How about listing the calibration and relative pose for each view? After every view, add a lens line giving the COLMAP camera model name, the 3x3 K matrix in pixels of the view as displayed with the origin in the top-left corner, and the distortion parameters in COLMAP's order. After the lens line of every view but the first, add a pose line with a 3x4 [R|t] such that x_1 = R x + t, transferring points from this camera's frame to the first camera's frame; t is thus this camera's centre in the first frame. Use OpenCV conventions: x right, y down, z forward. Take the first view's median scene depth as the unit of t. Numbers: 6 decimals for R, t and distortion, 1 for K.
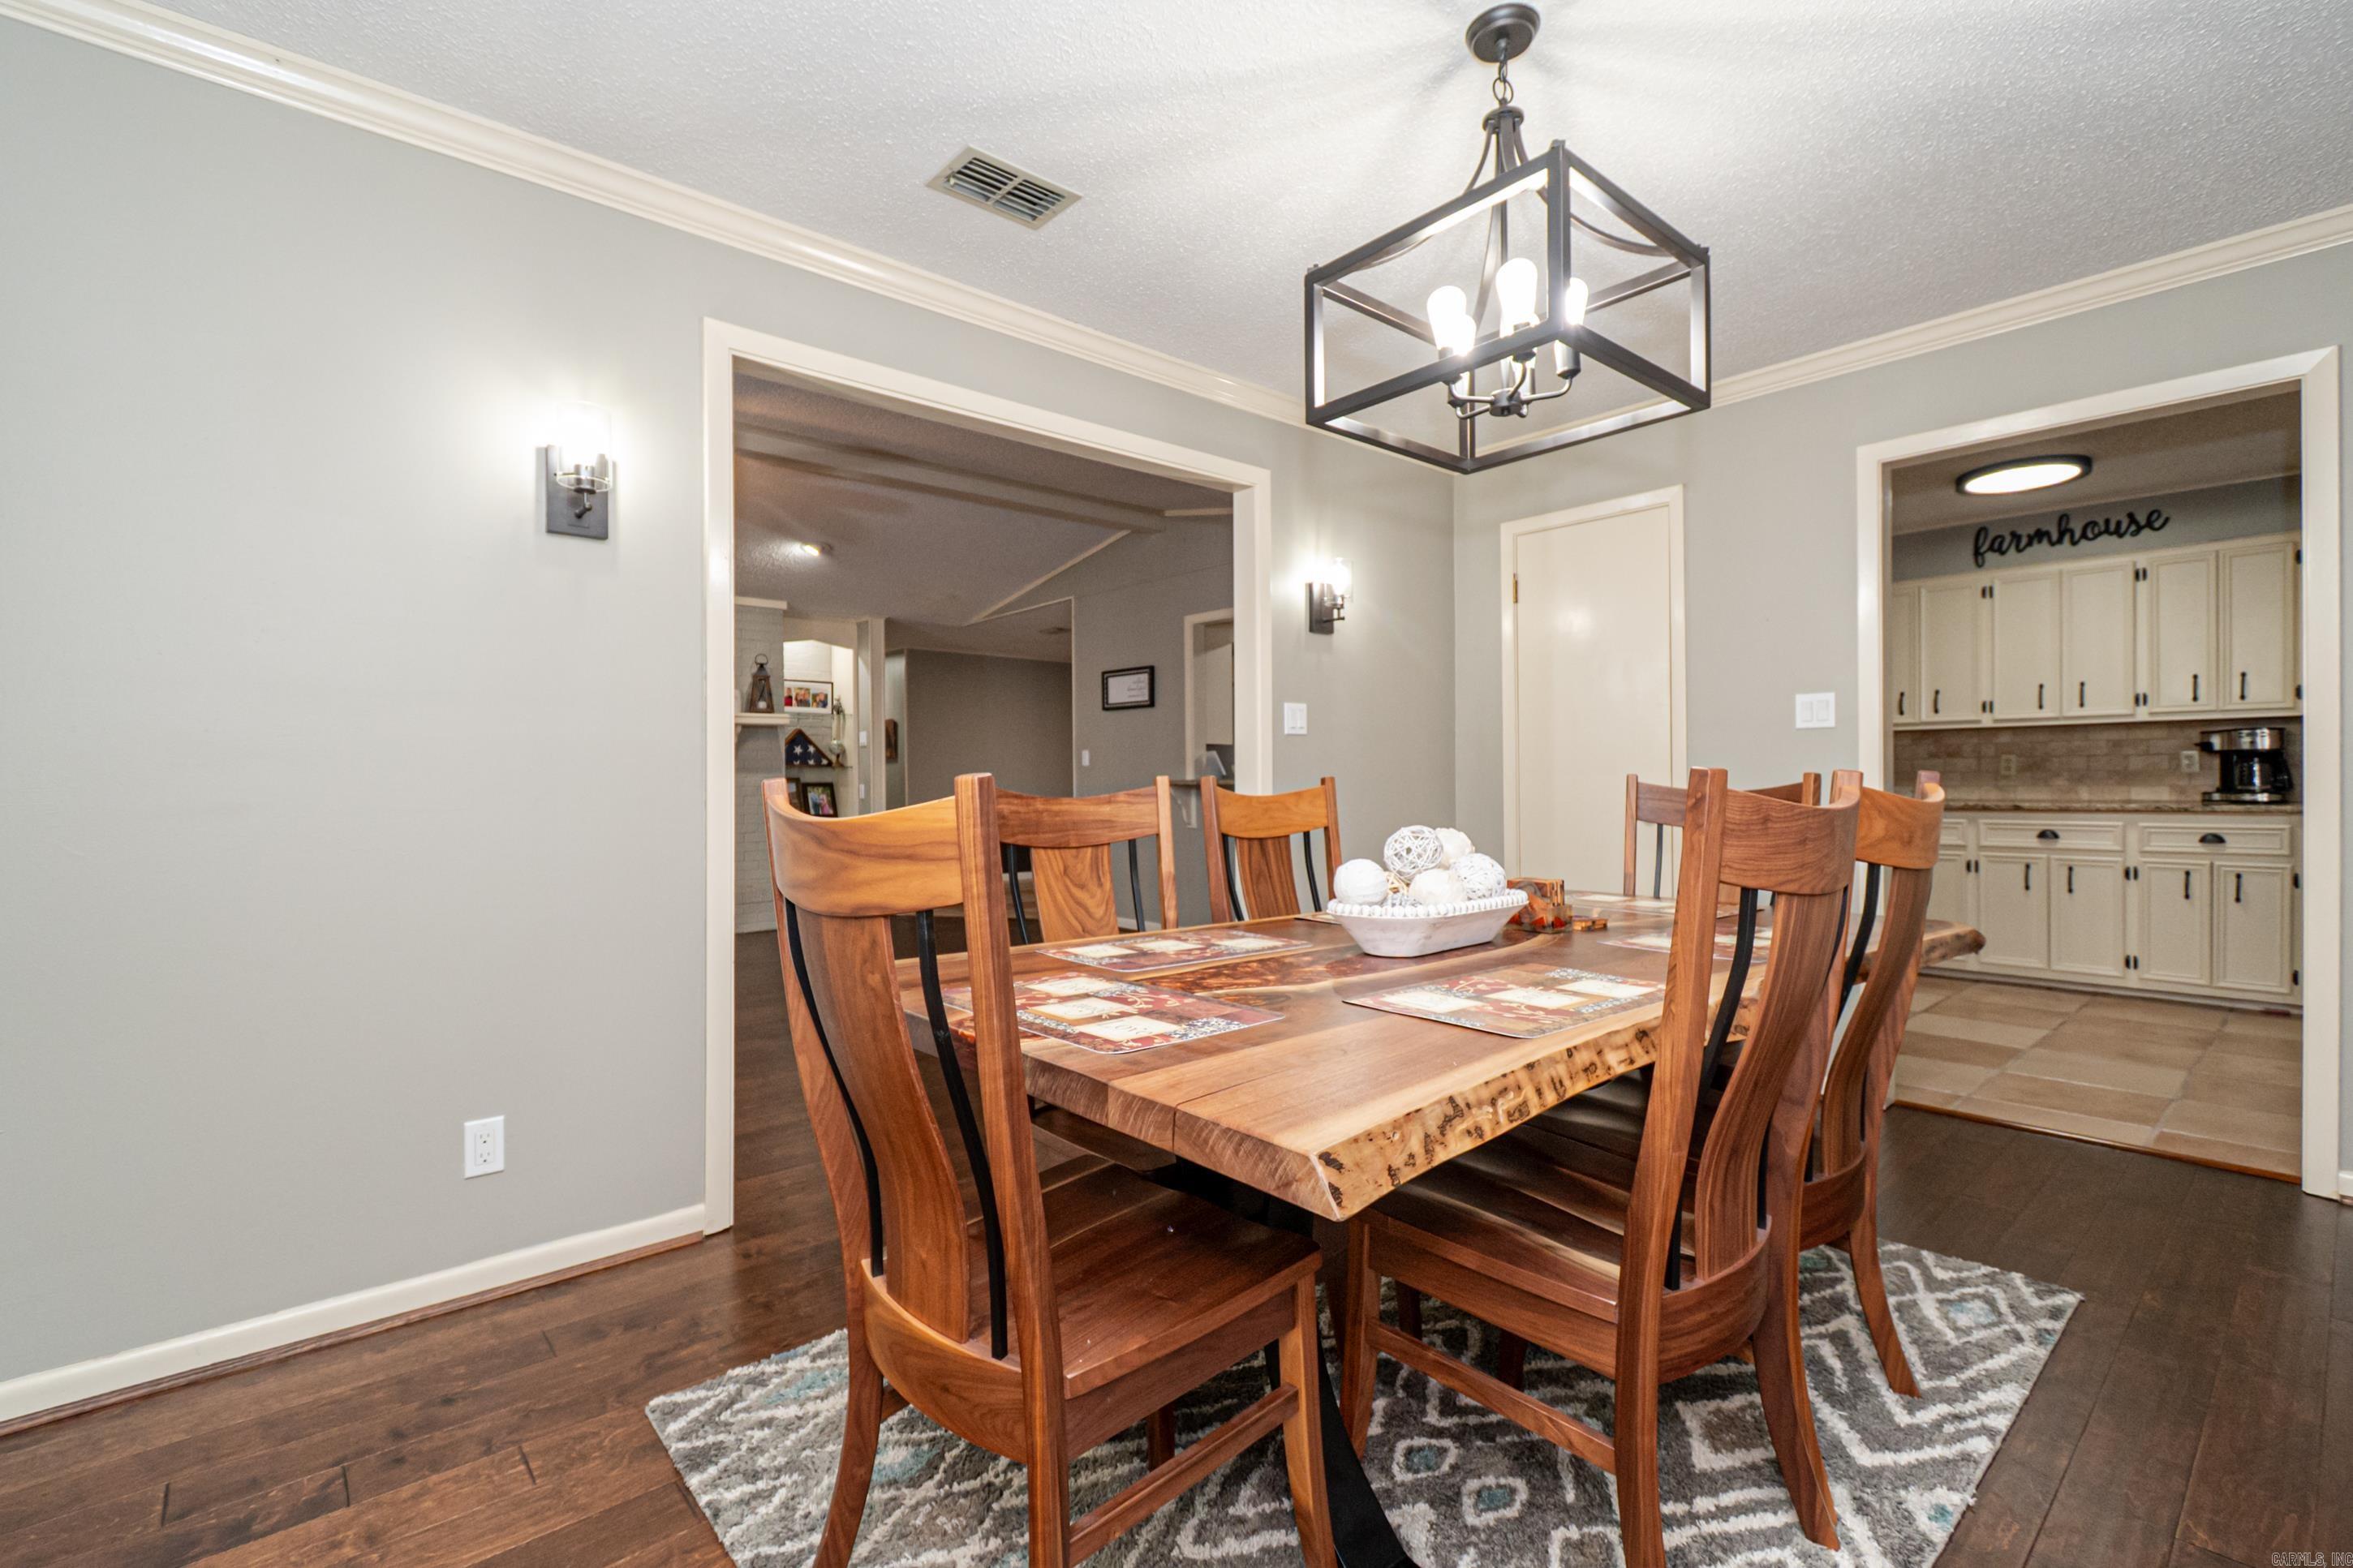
lens RADIAL K [[1040.1, 0, 1177.4], [0, 1040.1, 777.7], [0, 0, 1]] dist [0.001068, -0.000778]
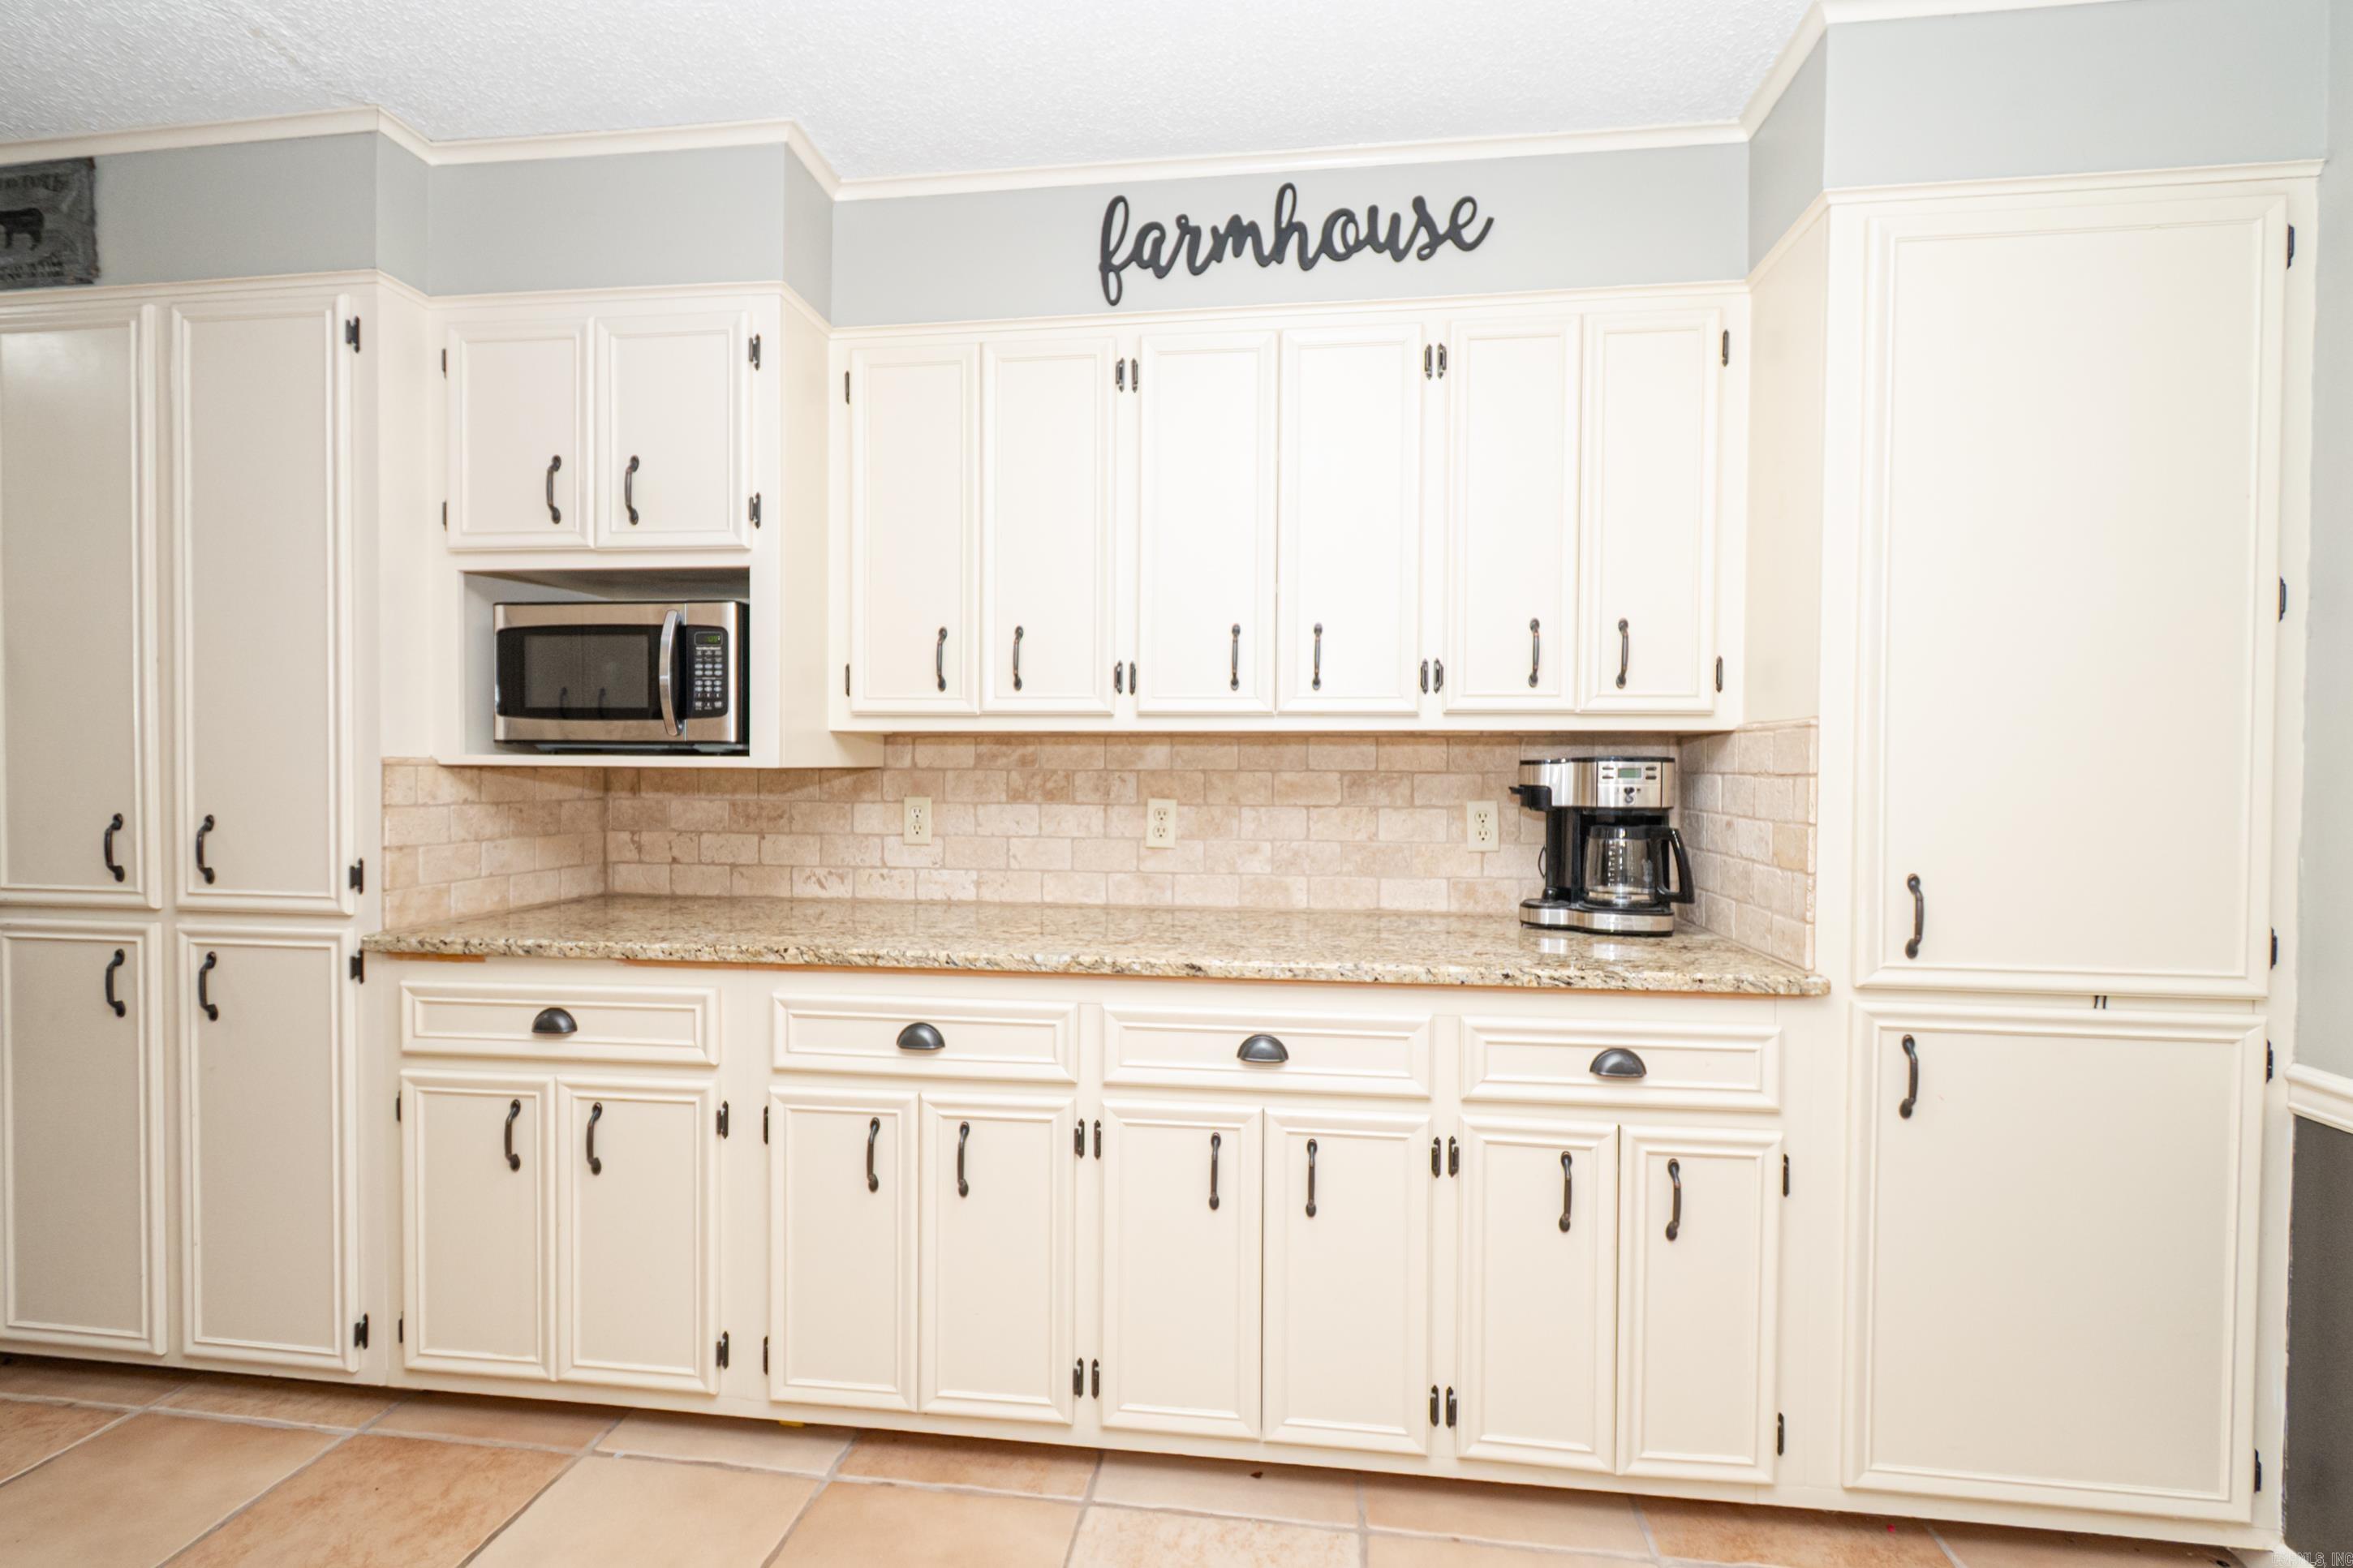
lens RADIAL K [[1040.1, 0, 1177.4], [0, 1040.1, 777.7], [0, 0, 1]] dist [0.001068, -0.000778]
pose [[0.741648, -0.001650, 0.670787, 0.571604], [-0.010040, 0.999858, 0.013560, -0.039753], [-0.670714, -0.016791, 0.741526, 0.748967]]
